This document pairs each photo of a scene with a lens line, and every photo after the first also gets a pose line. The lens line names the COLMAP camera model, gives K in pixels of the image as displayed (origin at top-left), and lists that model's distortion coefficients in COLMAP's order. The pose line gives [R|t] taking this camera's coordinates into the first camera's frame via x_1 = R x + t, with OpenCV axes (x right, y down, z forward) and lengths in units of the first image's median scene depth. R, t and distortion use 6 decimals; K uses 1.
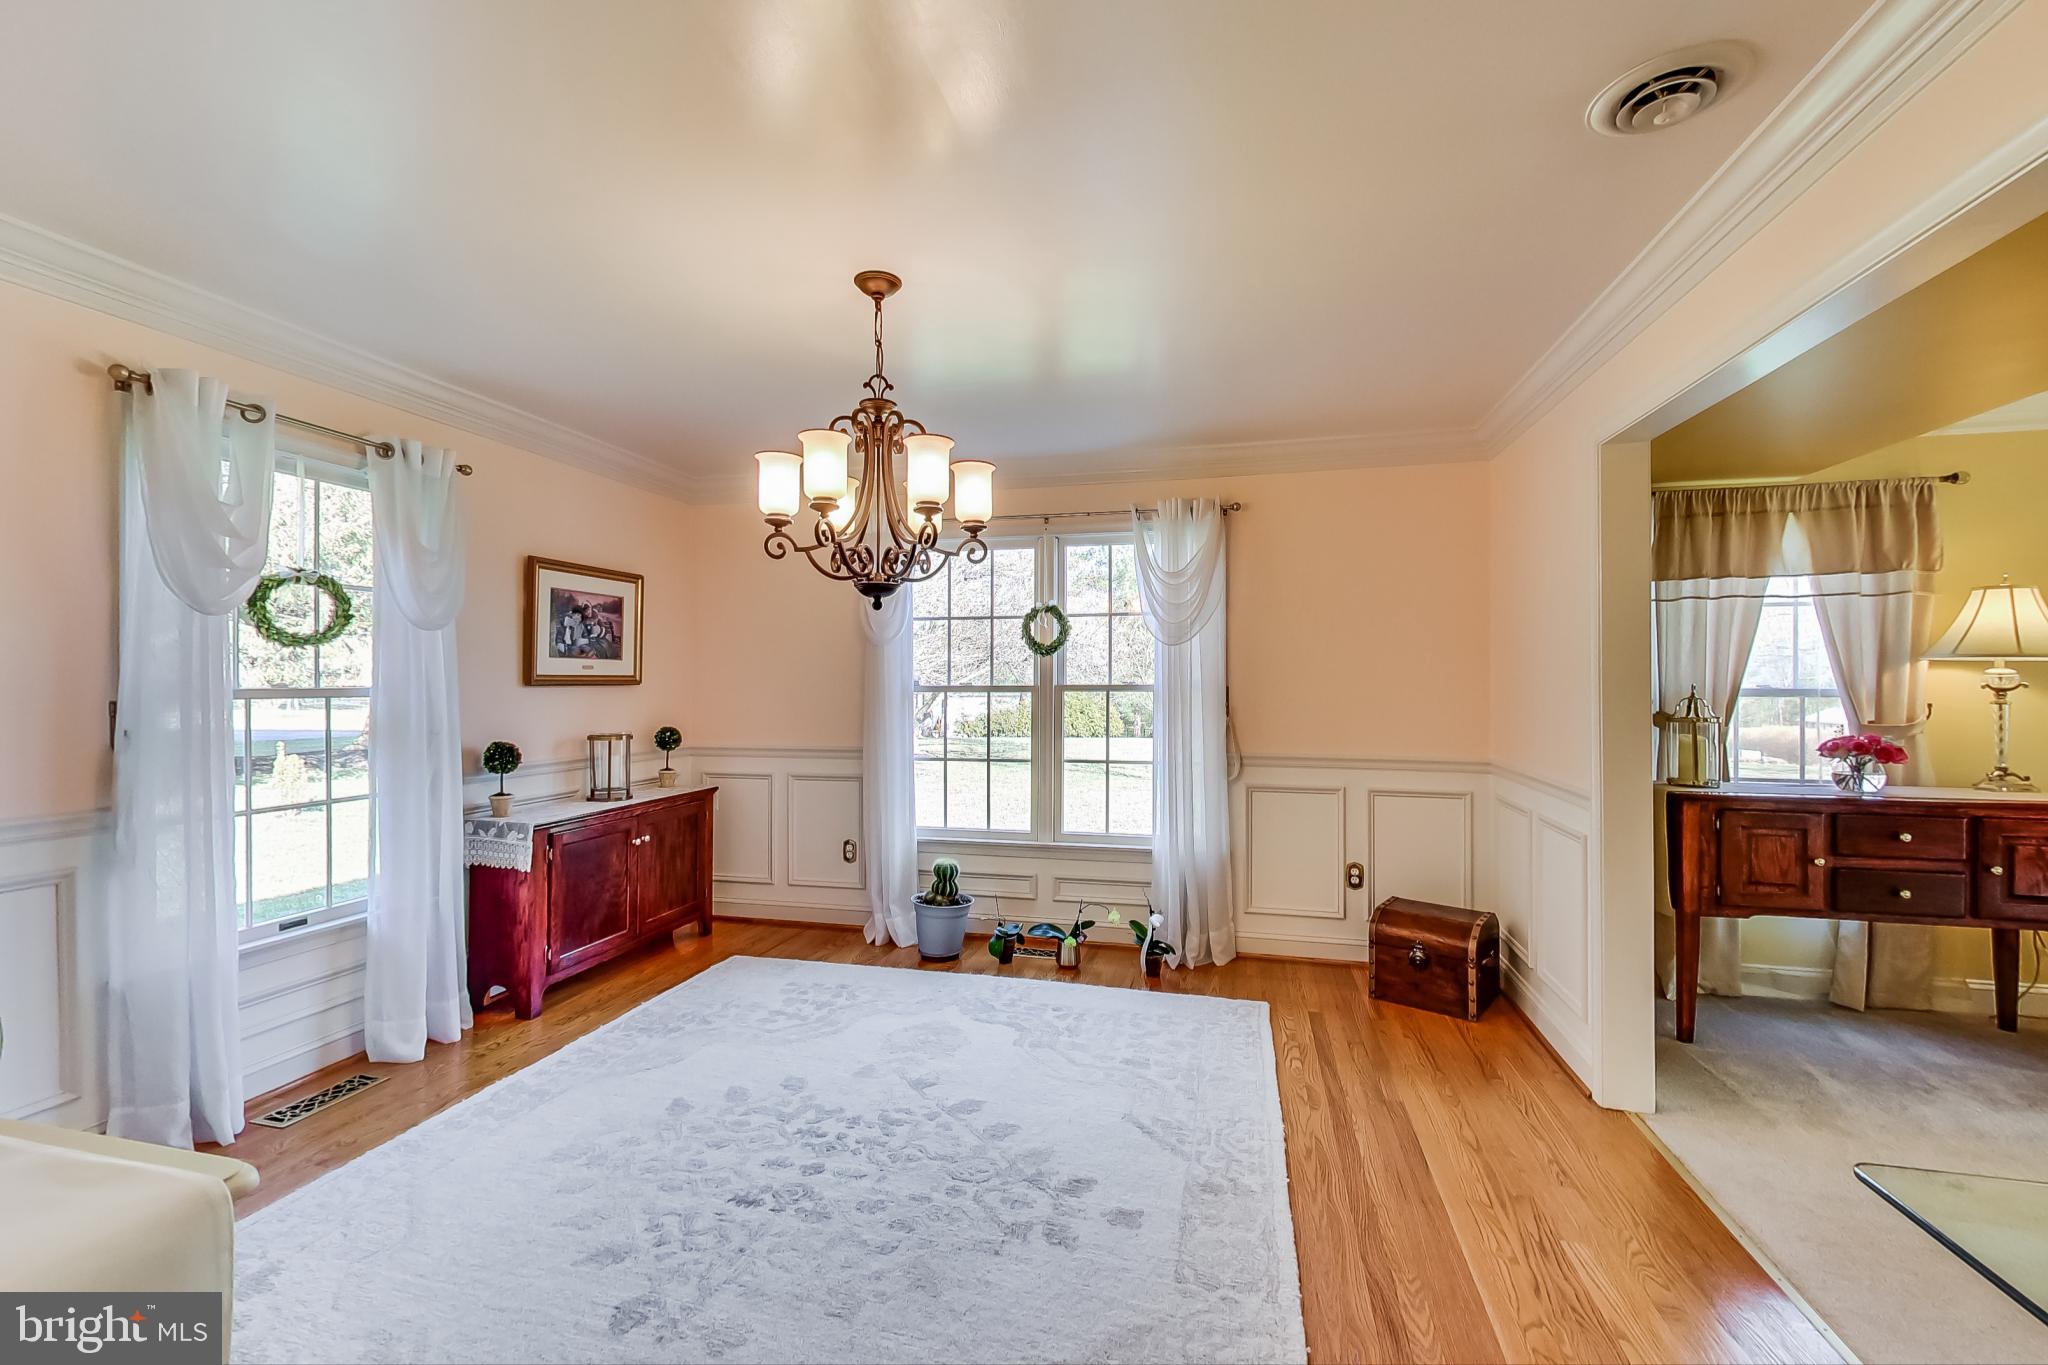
lens RADIAL K [[855.3, 0, 1017.1], [0, 855.3, 679.5], [0, 0, 1]] dist [0.000226, -0.000069]
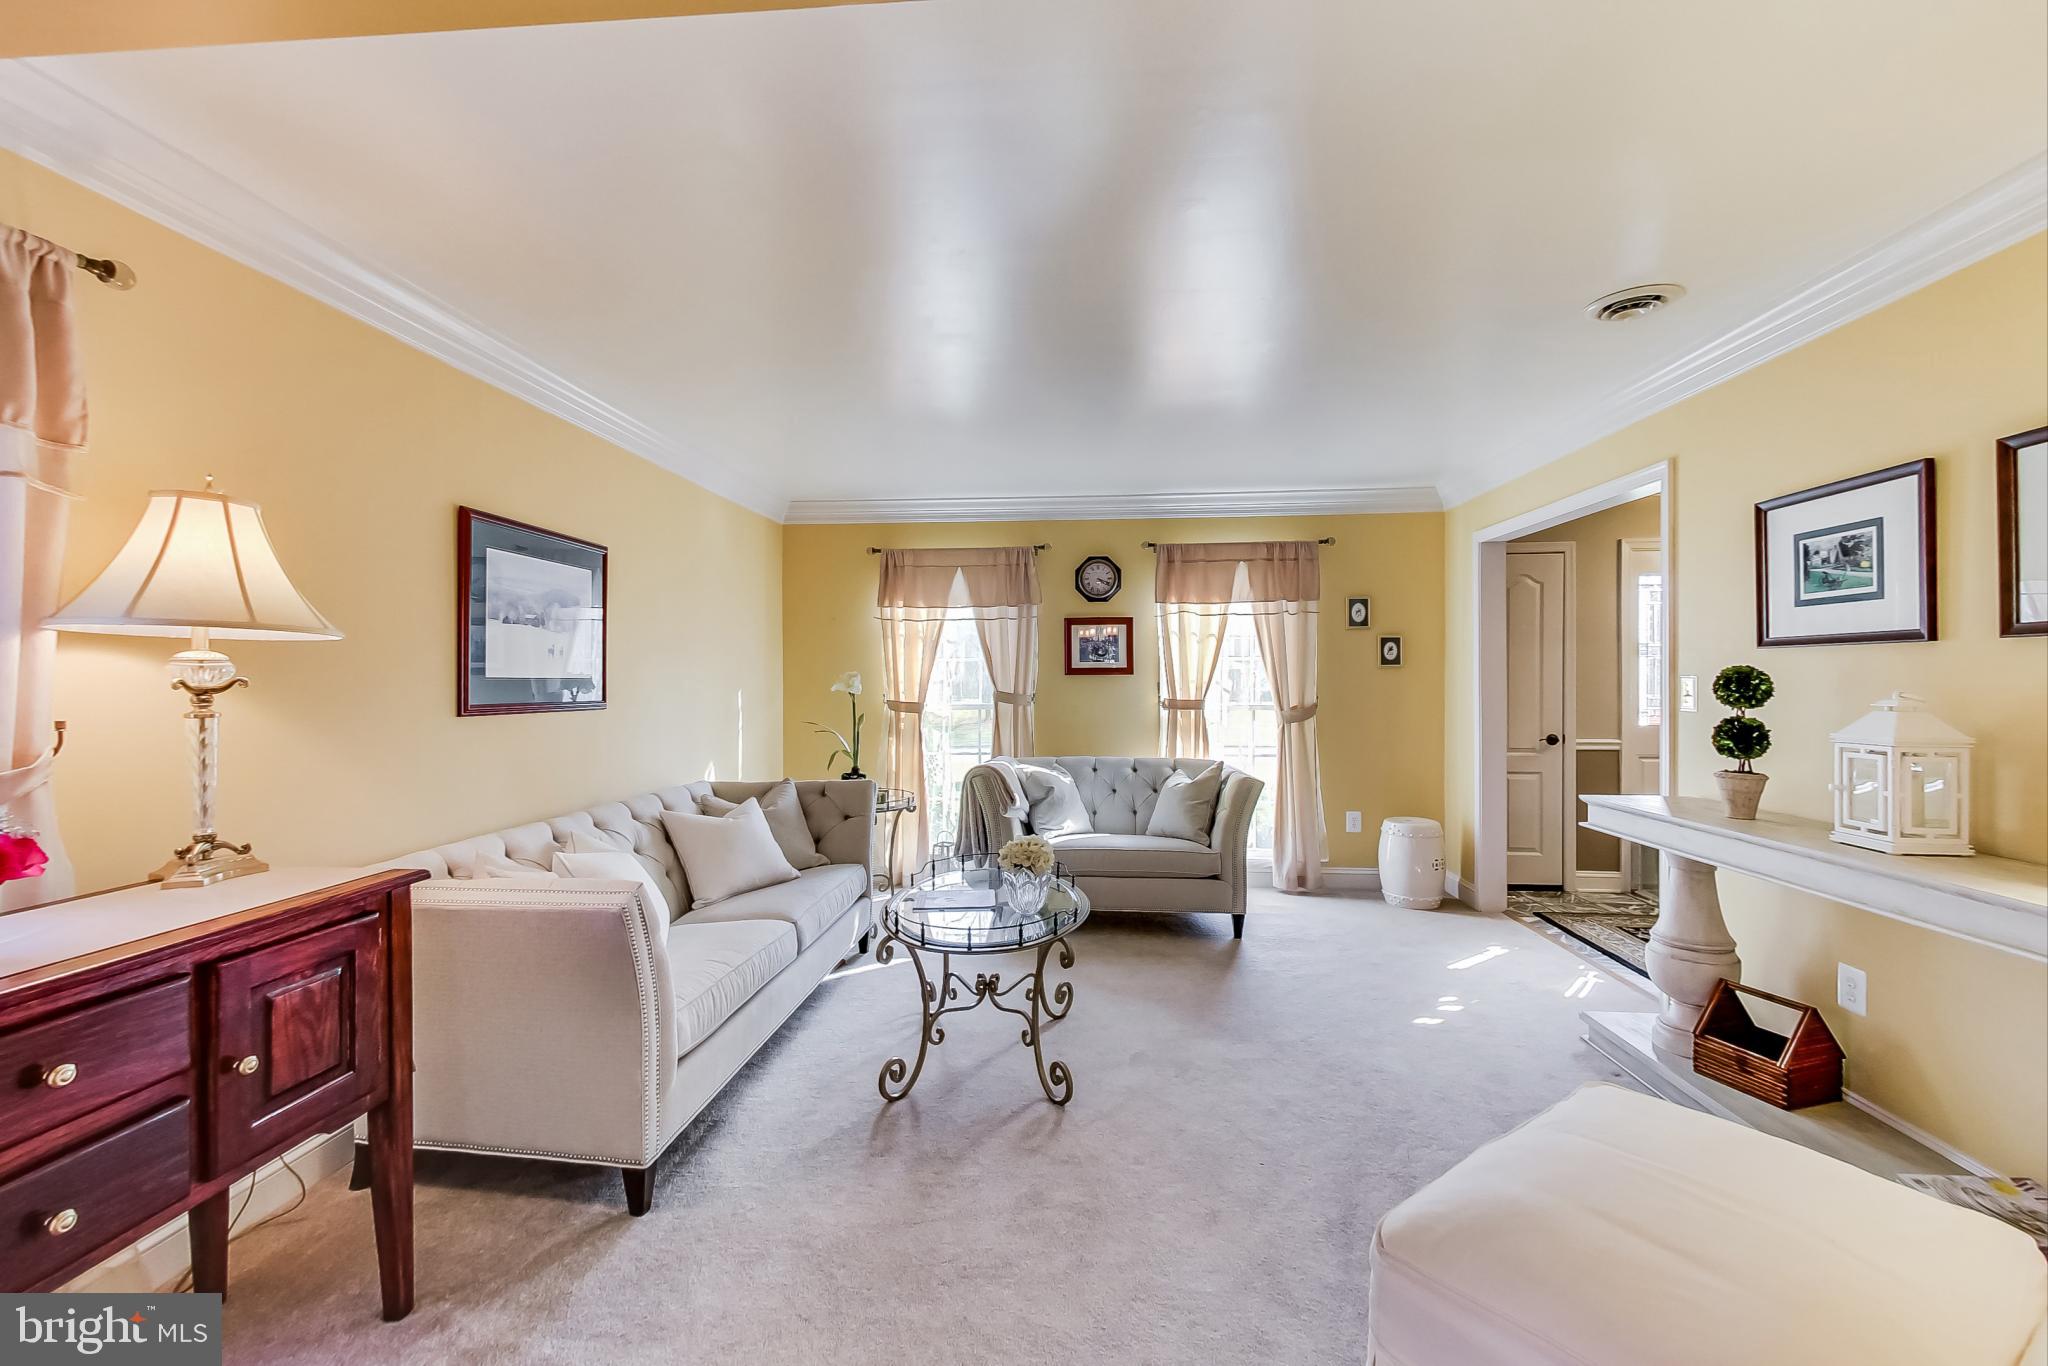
lens RADIAL K [[855.3, 0, 1017.1], [0, 855.3, 680.0], [0, 0, 1]] dist [0.000226, -0.000069]
pose [[-0.164334, -0.002524, 0.986401, 0.488826], [0.003847, 0.999987, 0.003200, 0.004878], [-0.986397, 0.004321, -0.164323, 0.530897]]
